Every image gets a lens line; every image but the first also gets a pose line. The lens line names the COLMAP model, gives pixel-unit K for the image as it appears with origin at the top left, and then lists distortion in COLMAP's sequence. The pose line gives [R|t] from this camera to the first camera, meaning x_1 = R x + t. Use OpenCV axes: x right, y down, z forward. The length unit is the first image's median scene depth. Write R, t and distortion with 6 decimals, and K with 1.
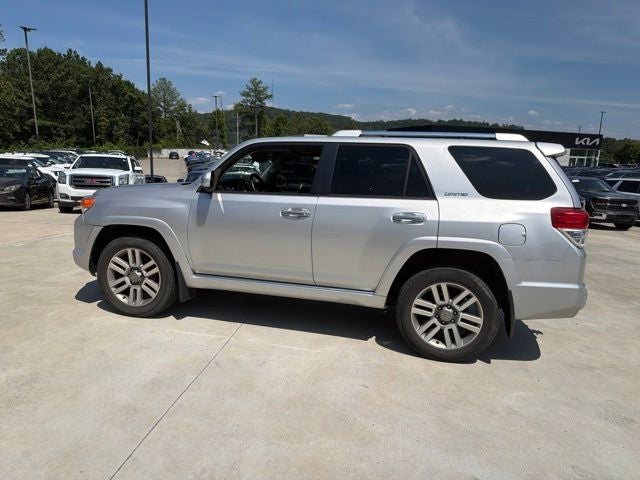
lens RADIAL K [[453.2, 0, 316.7], [0, 453.2, 245.3], [0, 0, 1]] dist [0.022793, -0.032457]
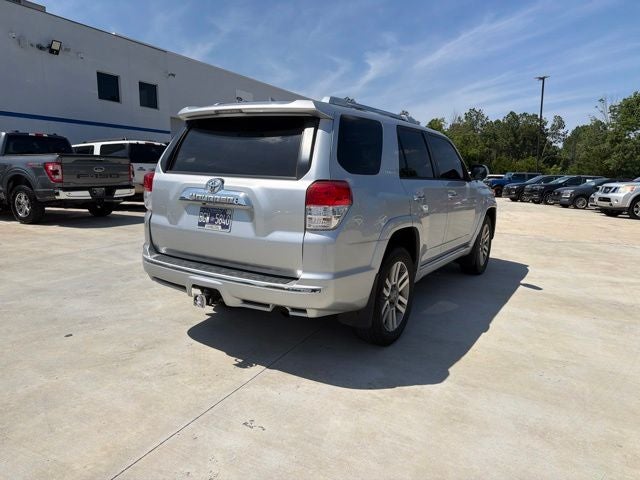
lens RADIAL K [[453.2, 0, 322.1], [0, 453.2, 240.5], [0, 0, 1]] dist [0.022793, -0.032457]
pose [[-0.341214, 0.091514, -0.935520, 0.992400], [-0.190529, 0.967857, 0.164169, -0.118047], [0.920474, 0.234260, -0.312811, 1.188086]]
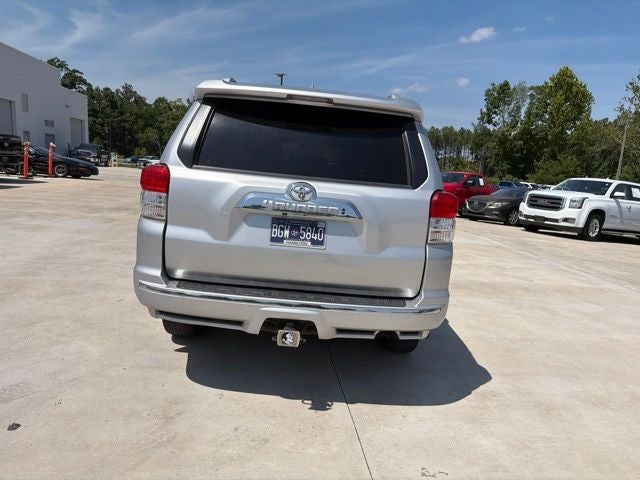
lens RADIAL K [[453.2, 0, 322.8], [0, 453.2, 236.4], [0, 0, 1]] dist [0.022793, -0.032457]
pose [[0.237678, 0.121239, -0.963748, 0.938924], [-0.229063, 0.971193, 0.065684, -0.051736], [0.943949, 0.205147, 0.258603, 0.752223]]
